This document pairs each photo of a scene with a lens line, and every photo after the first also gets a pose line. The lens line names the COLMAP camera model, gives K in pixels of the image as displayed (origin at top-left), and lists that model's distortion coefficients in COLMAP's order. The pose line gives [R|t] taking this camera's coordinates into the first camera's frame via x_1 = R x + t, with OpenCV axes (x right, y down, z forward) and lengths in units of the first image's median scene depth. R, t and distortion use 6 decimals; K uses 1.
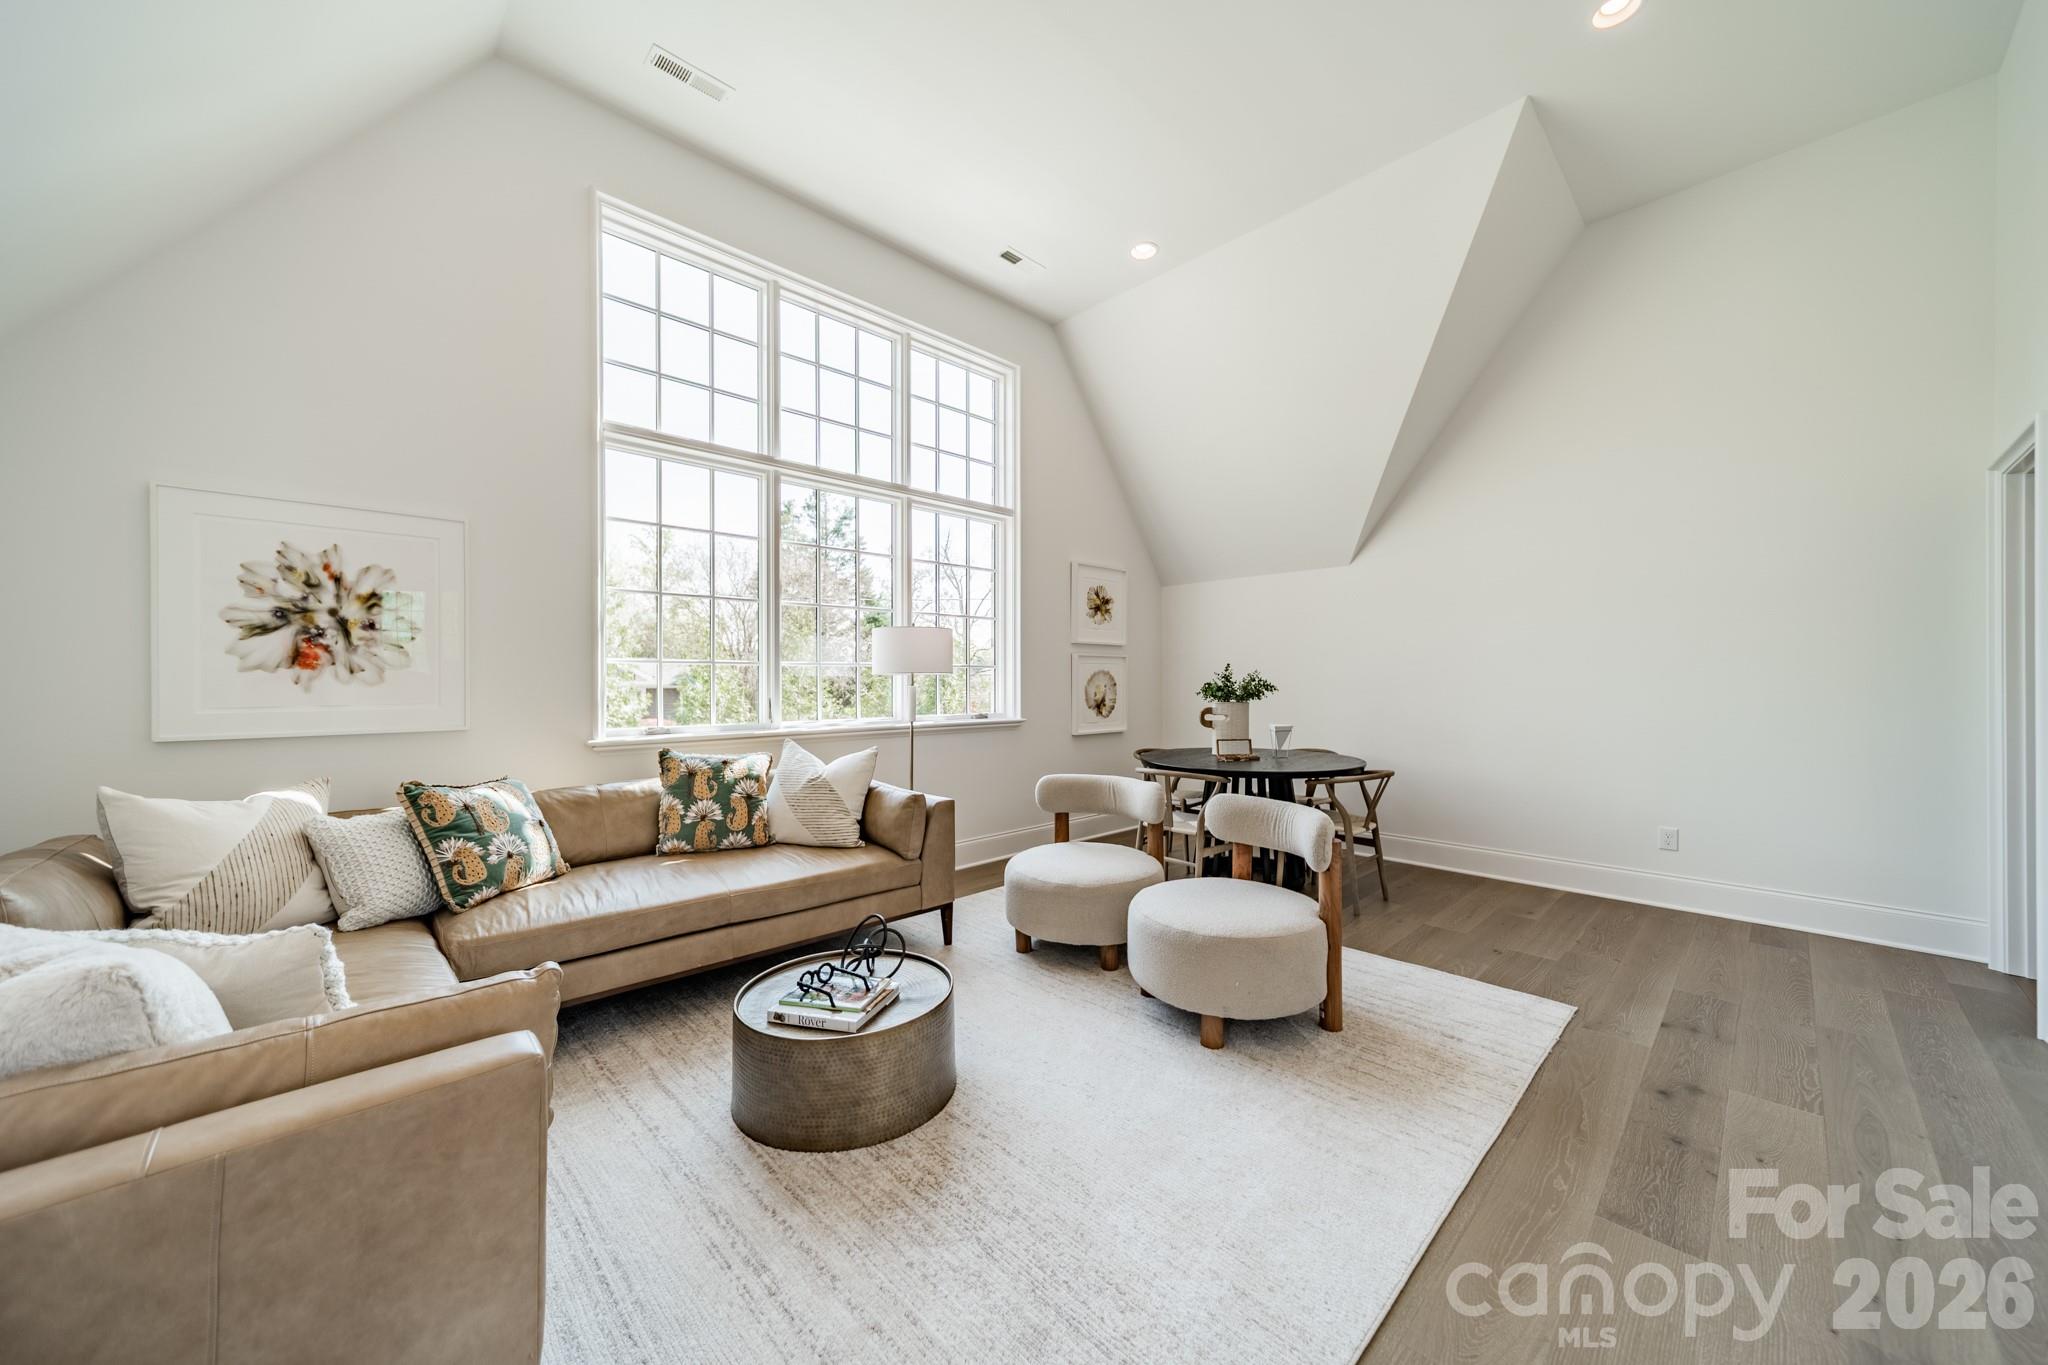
lens RADIAL K [[726.7, 0, 1025.8], [0, 726.7, 681.9], [0, 0, 1]] dist [0.006370, -0.000177]
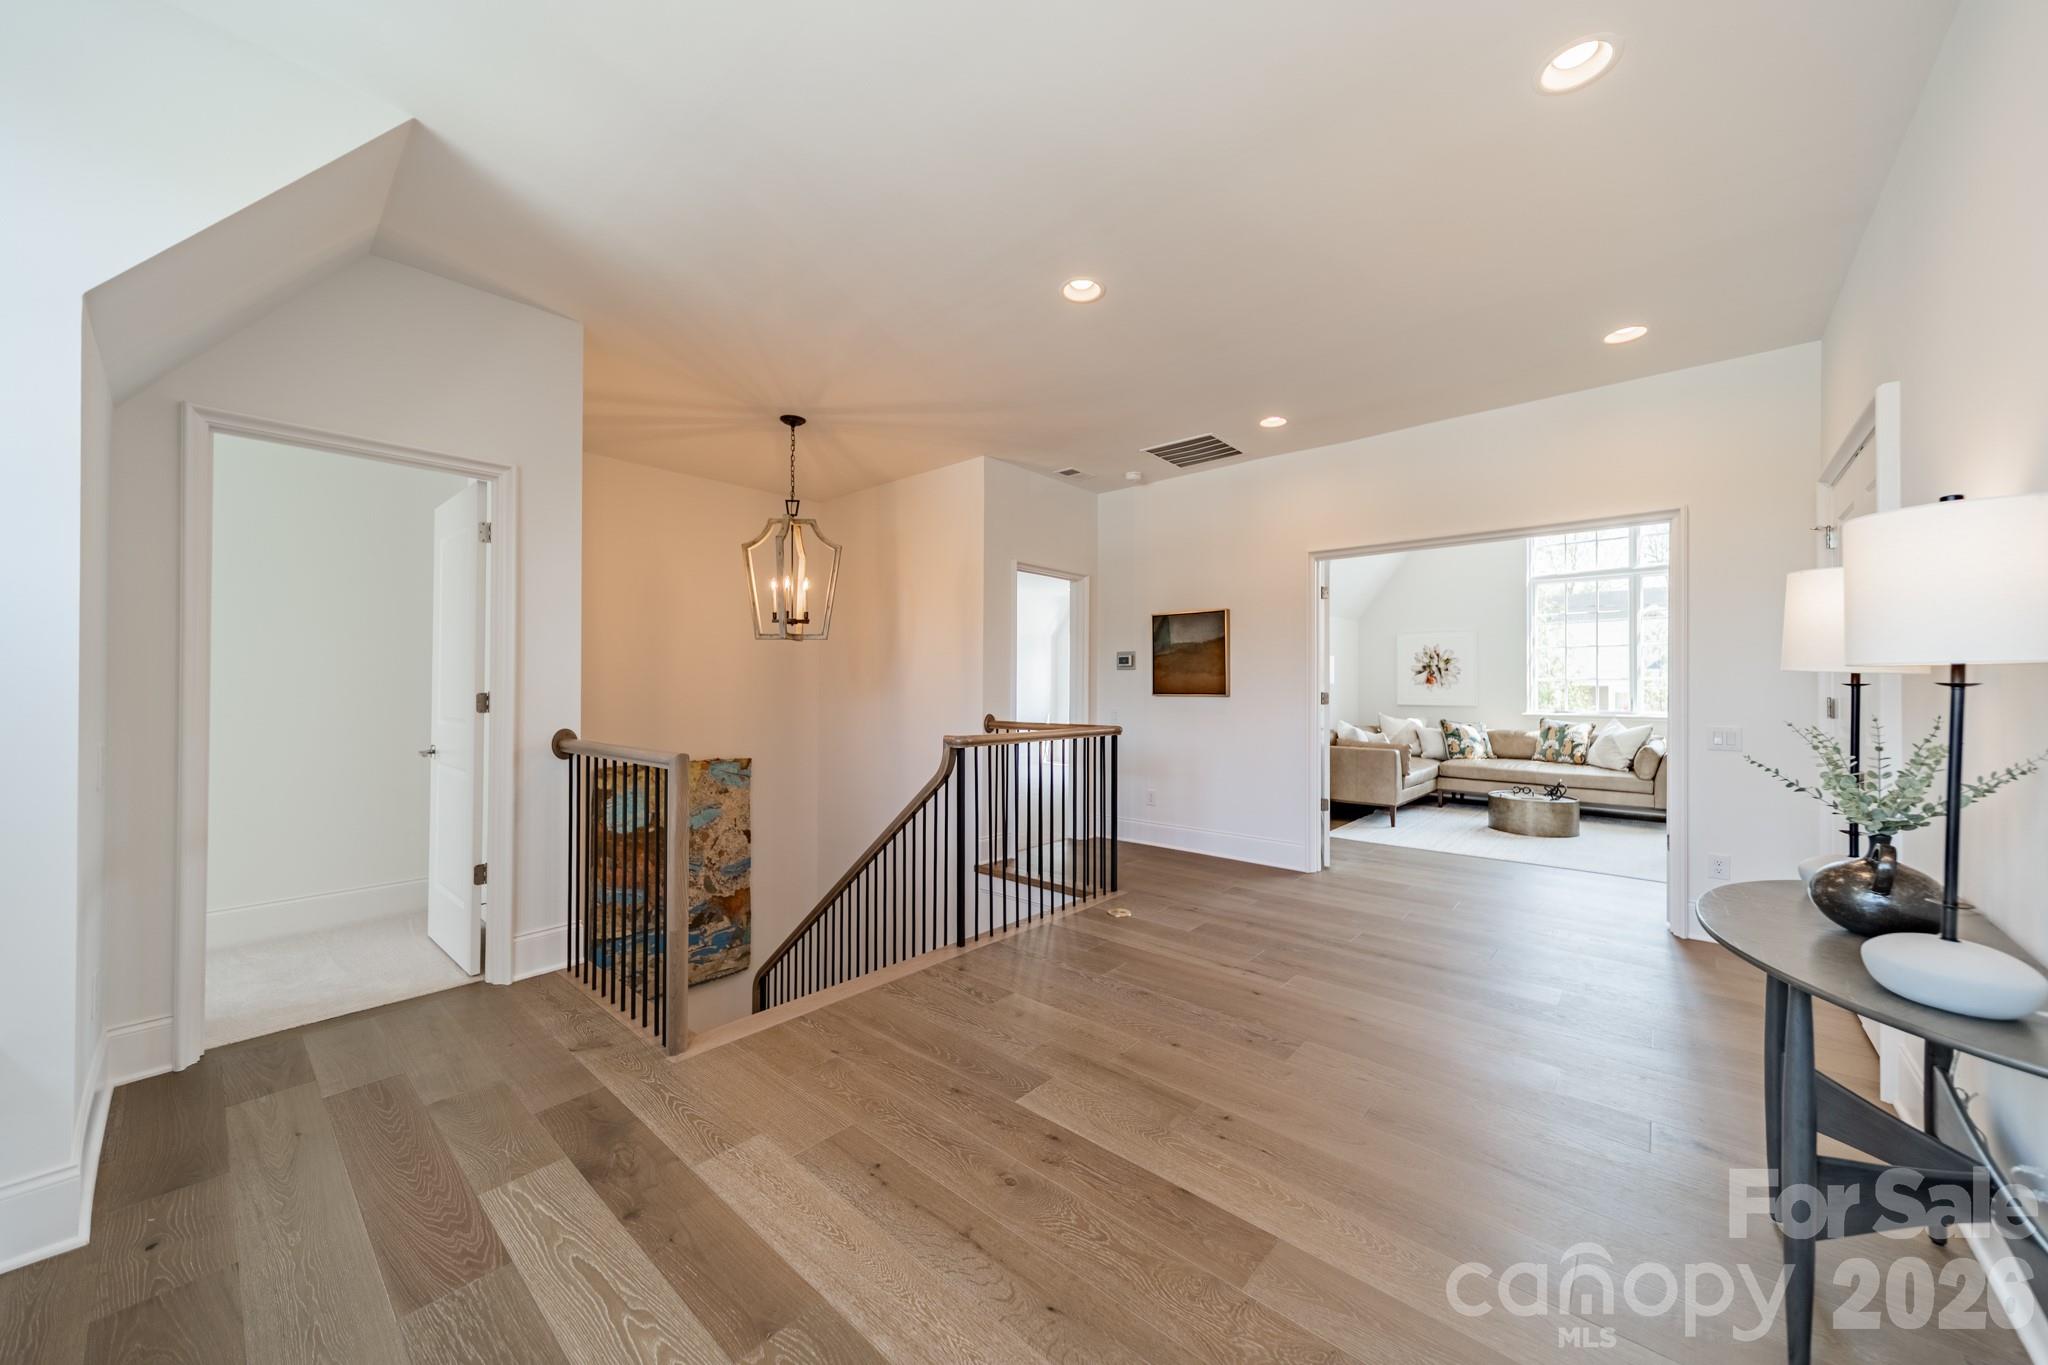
lens RADIAL K [[726.7, 0, 1027.3], [0, 726.7, 683.9], [0, 0, 1]] dist [0.006370, -0.000177]
pose [[0.083544, -0.001713, -0.996503, 1.992289], [-0.004683, 0.999987, -0.002112, -0.004128], [0.996493, 0.004843, 0.083535, -0.993385]]
